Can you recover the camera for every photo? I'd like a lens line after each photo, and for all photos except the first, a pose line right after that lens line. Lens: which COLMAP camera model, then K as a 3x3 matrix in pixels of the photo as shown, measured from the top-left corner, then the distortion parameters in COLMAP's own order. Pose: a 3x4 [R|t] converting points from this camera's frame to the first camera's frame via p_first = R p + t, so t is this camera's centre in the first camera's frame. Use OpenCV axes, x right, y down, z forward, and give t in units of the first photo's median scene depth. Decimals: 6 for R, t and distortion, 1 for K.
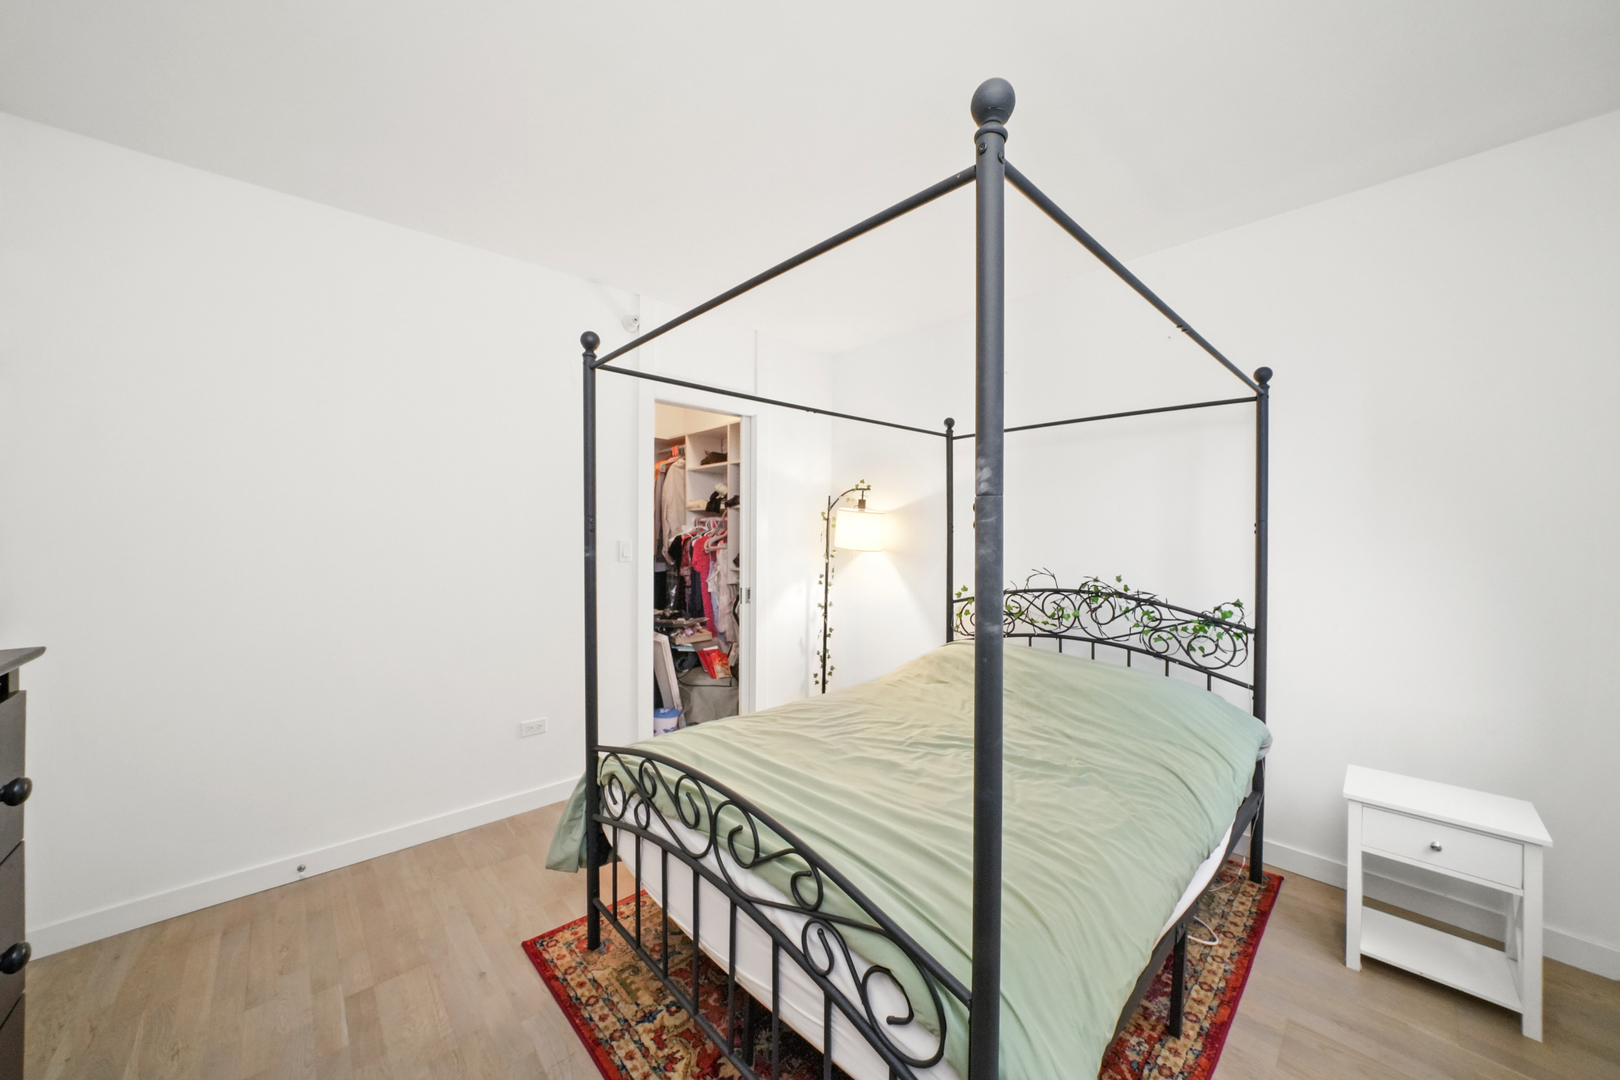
lens RADIAL K [[556.5, 0, 810.0], [0, 556.5, 540.0], [0, 0, 1]] dist [-0.000844, -0.000020]
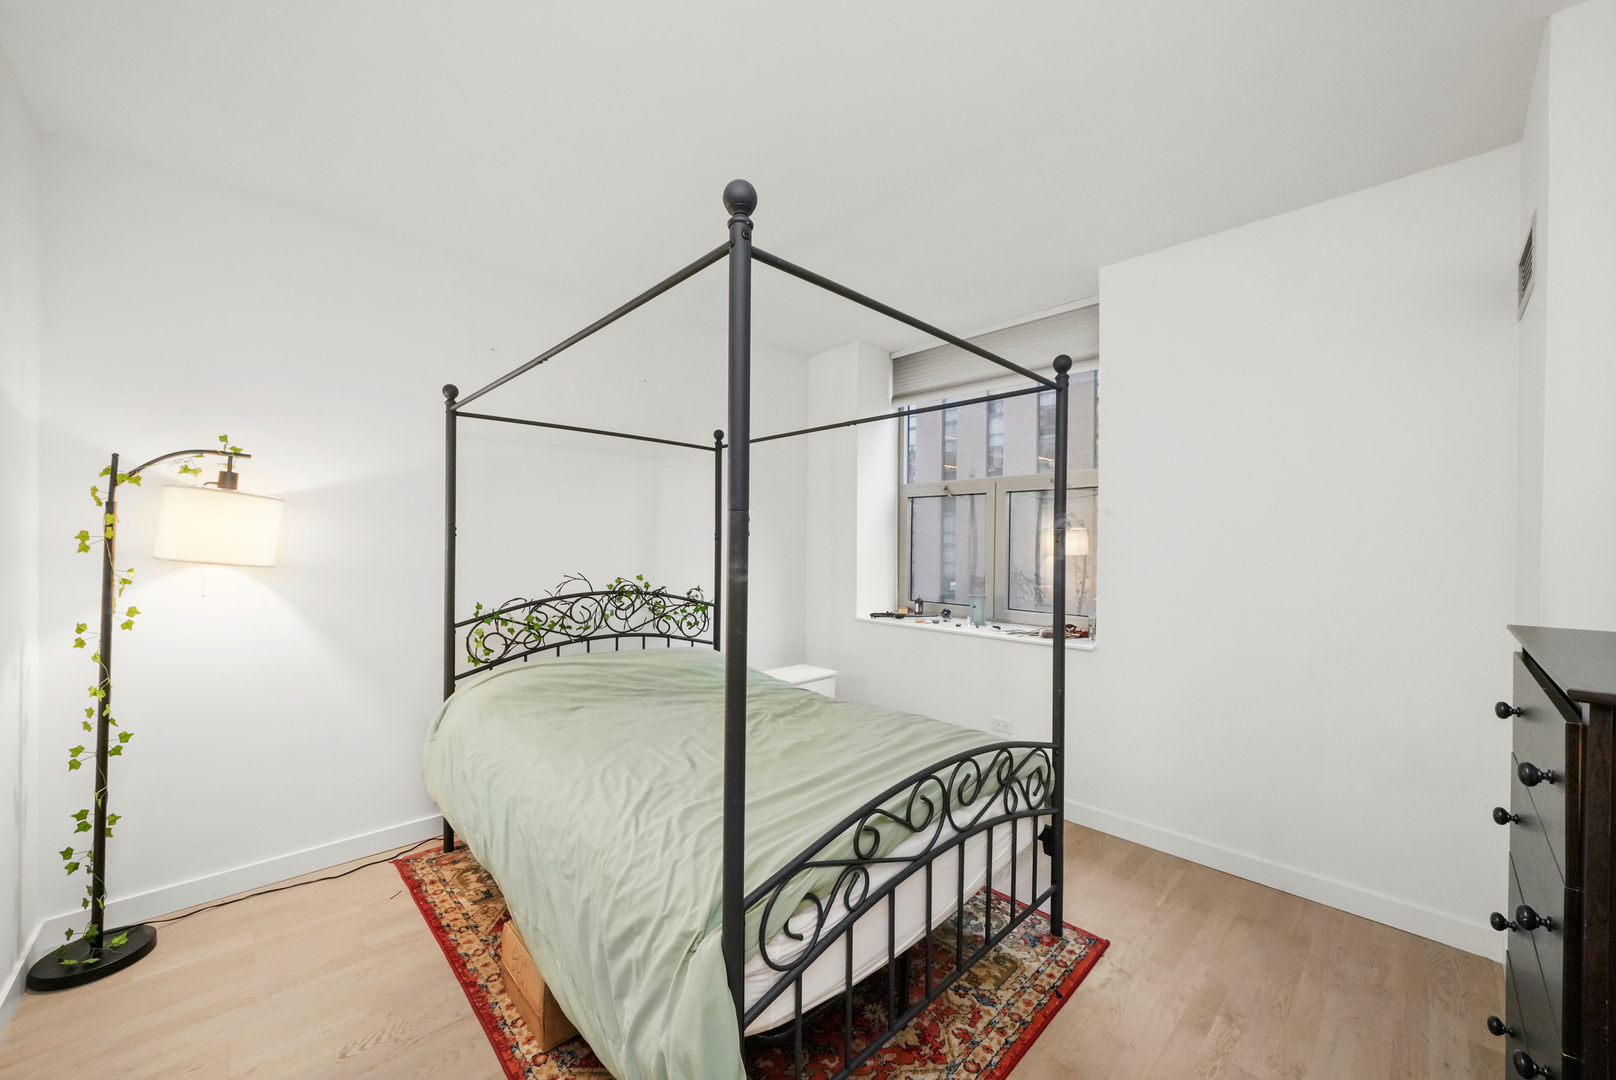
lens RADIAL K [[587.7, 0, 808.0], [0, 587.7, 540.0], [0, 0, 1]] dist [-0.002577, -0.000142]
pose [[0.022189, 0.001383, 0.999753, -0.689455], [0.000264, 0.999999, -0.001389, -0.008359], [-0.999754, 0.000294, 0.022189, 0.625641]]
